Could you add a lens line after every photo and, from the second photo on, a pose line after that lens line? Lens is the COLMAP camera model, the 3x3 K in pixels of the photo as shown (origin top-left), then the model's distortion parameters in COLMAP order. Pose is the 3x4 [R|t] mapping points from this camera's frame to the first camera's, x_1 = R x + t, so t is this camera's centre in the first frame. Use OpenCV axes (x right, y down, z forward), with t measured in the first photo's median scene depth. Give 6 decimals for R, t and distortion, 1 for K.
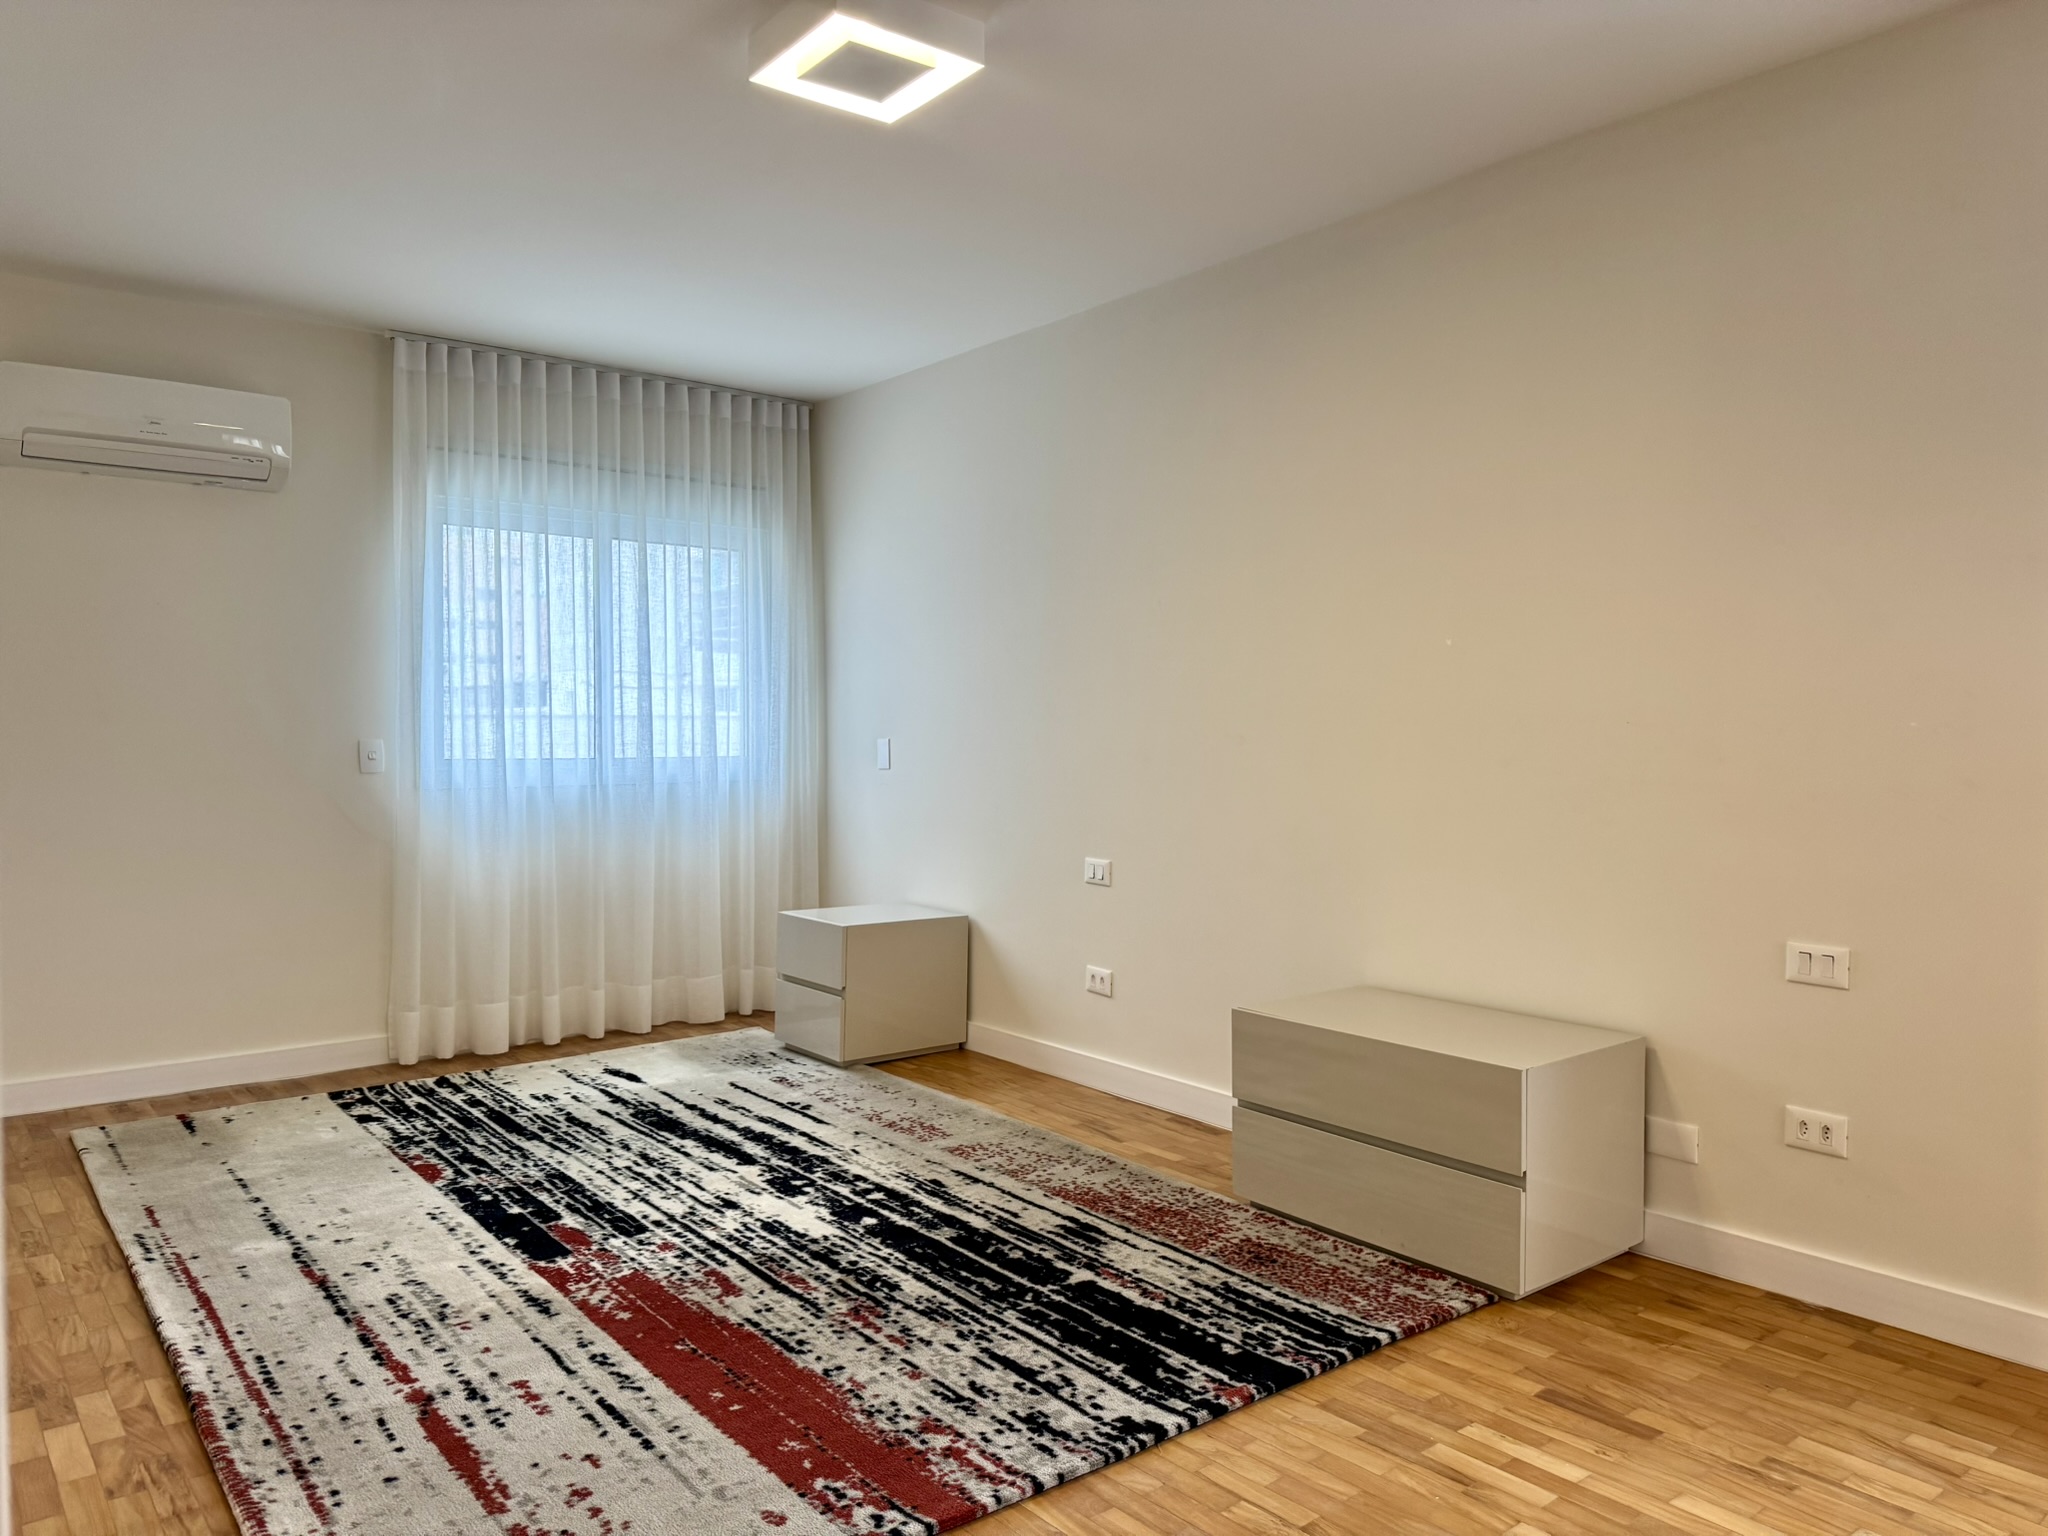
lens RADIAL K [[1425.8, 0, 947.1], [0, 1425.8, 772.6], [0, 0, 1]] dist [0.041777, 0.003627]
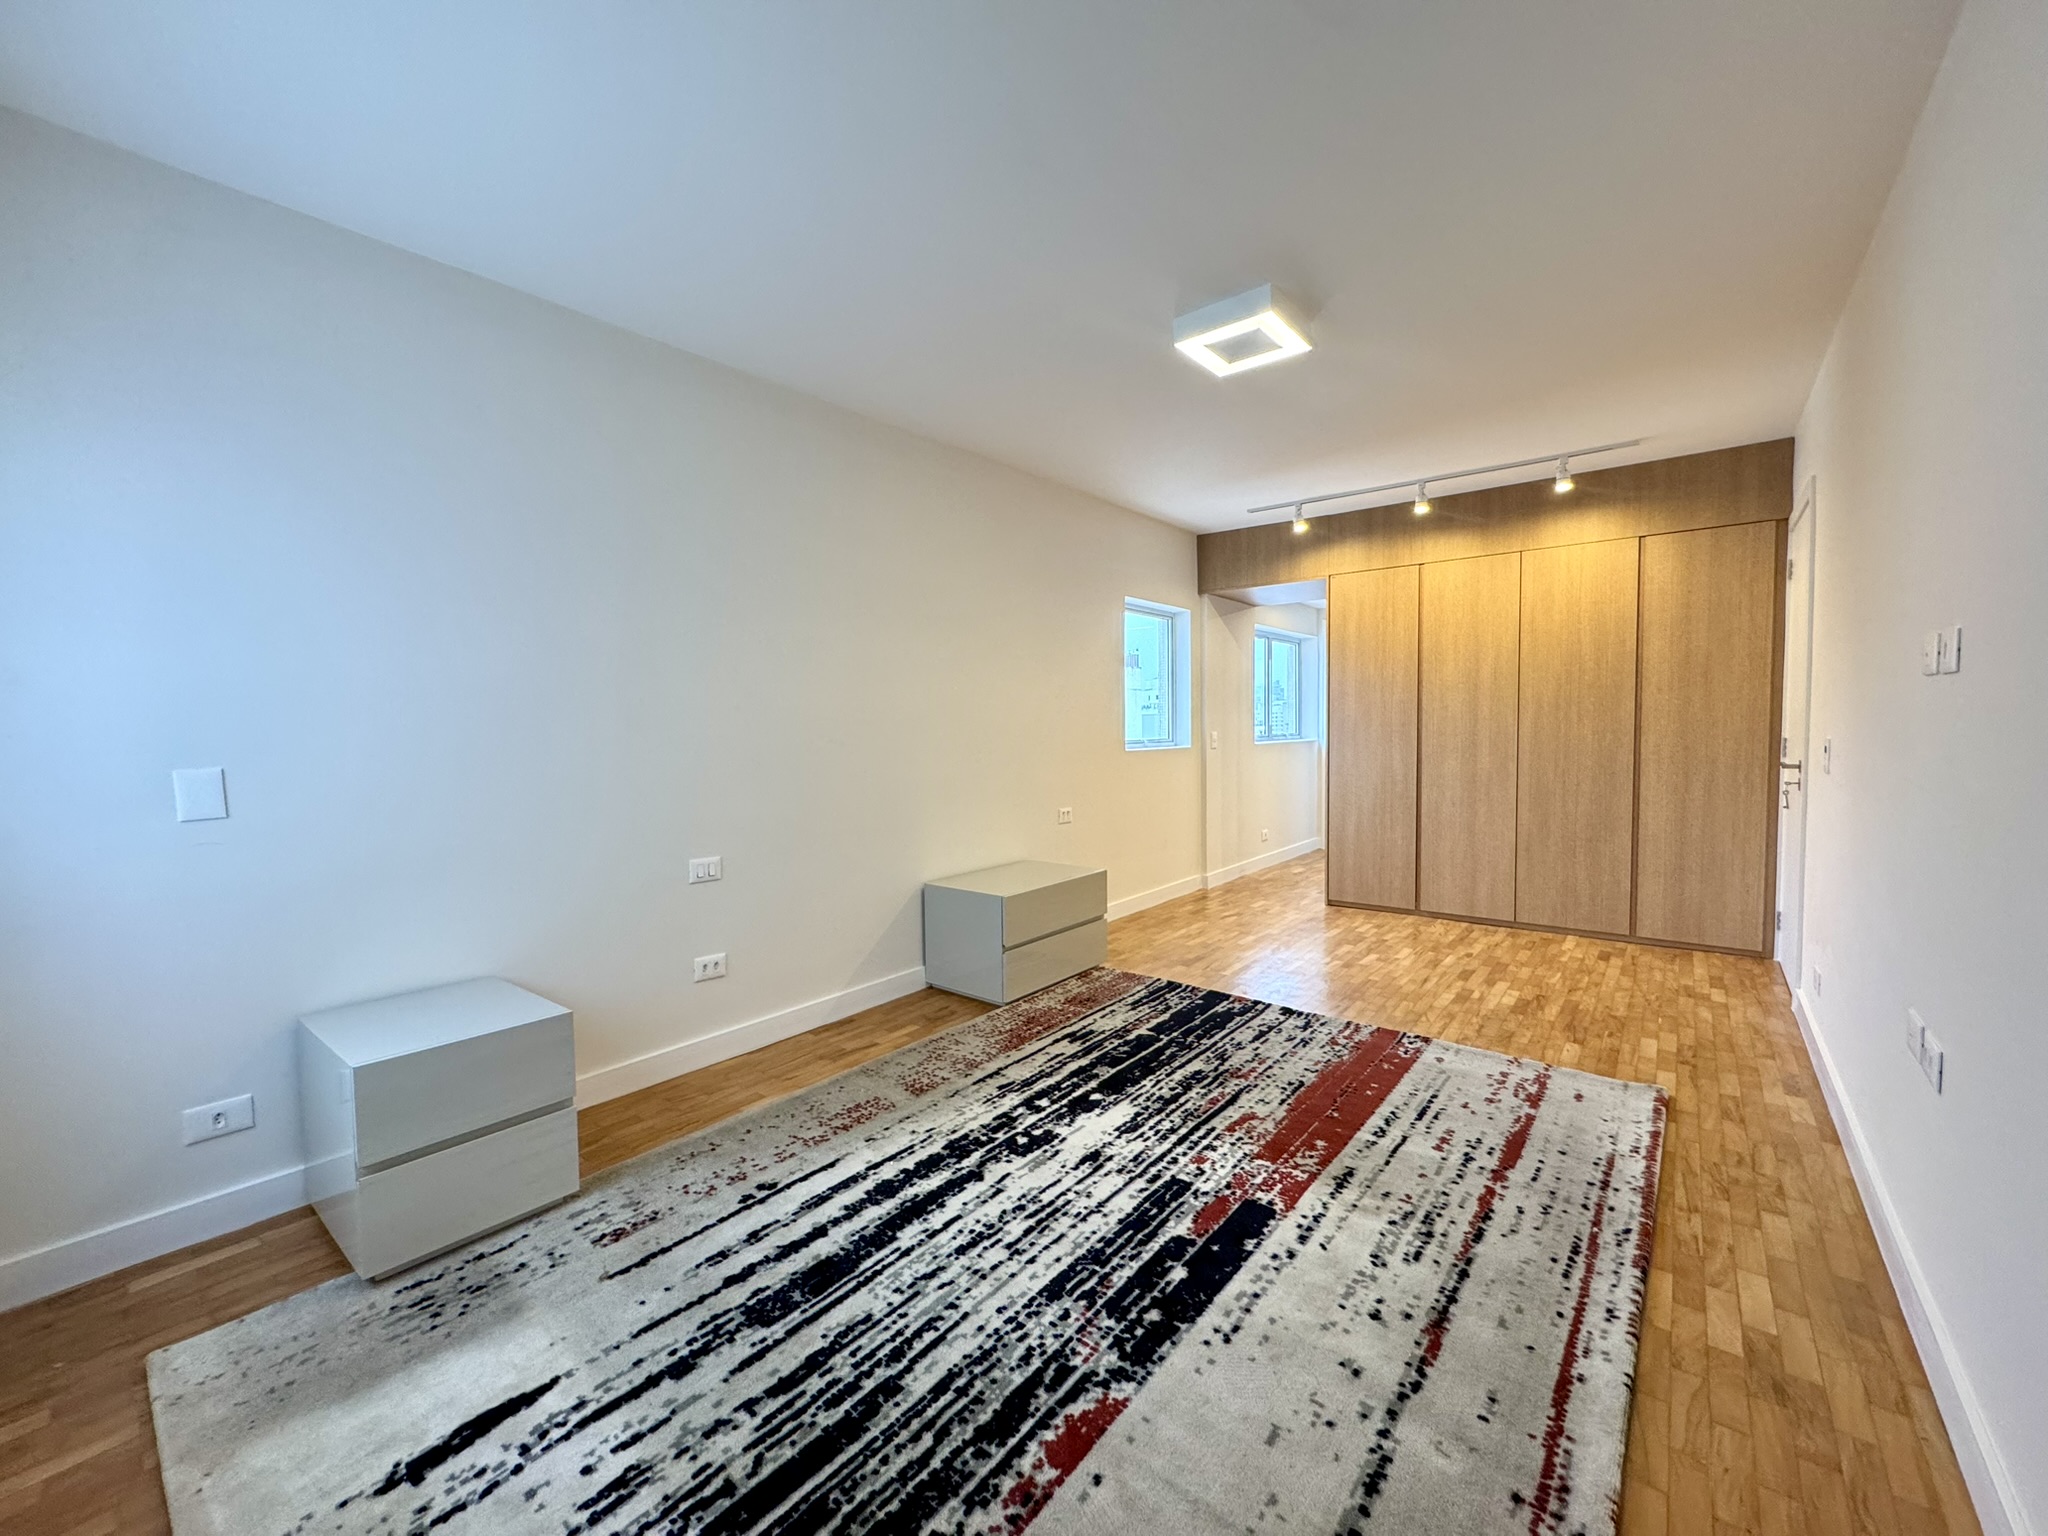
lens RADIAL K [[837.4, 0, 1024.0], [0, 837.4, 768.0], [0, 0, 1]] dist [-0.000985, -0.000350]
pose [[-0.249608, -0.032010, 0.967818, -0.816265], [0.059750, 0.997040, 0.048386, -0.040032], [-0.966502, 0.069905, -0.246957, 1.274122]]
